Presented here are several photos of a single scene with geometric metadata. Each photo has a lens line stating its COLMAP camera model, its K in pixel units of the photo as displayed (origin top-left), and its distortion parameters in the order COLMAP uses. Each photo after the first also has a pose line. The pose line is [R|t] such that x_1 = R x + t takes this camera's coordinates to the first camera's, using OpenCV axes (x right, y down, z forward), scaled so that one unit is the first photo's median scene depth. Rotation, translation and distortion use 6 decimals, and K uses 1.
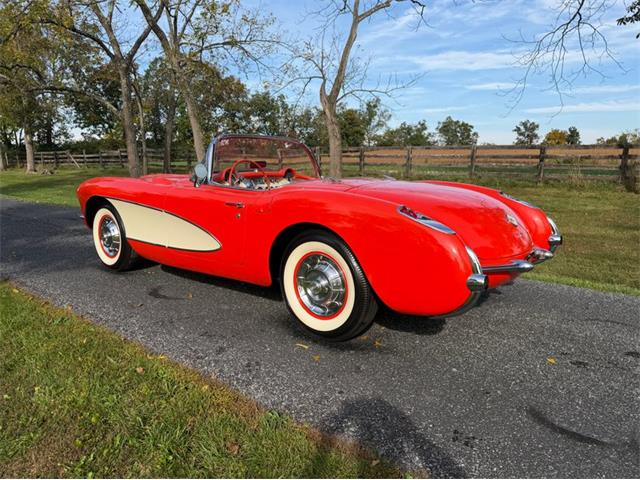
lens RADIAL K [[450.9, 0, 315.3], [0, 450.9, 243.0], [0, 0, 1]] dist [0.015525, -0.034209]
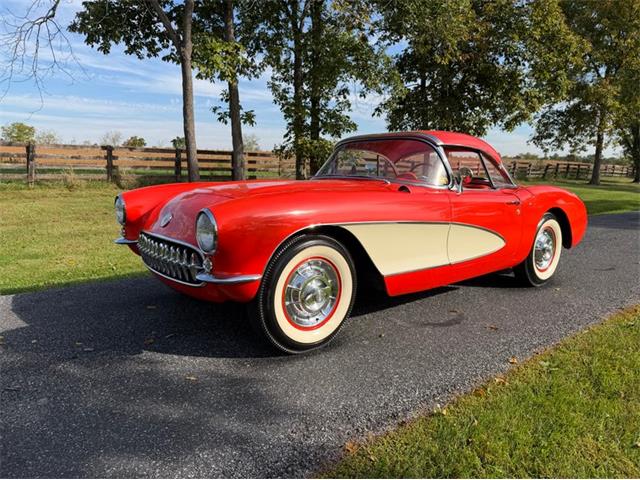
lens RADIAL K [[450.9, 0, 314.8], [0, 450.9, 244.0], [0, 0, 1]] dist [0.015525, -0.034209]
pose [[0.207822, -0.155854, 0.965670, -0.237741], [0.149644, 0.980670, 0.126070, -0.034785], [-0.966652, 0.118307, 0.227128, 0.204675]]
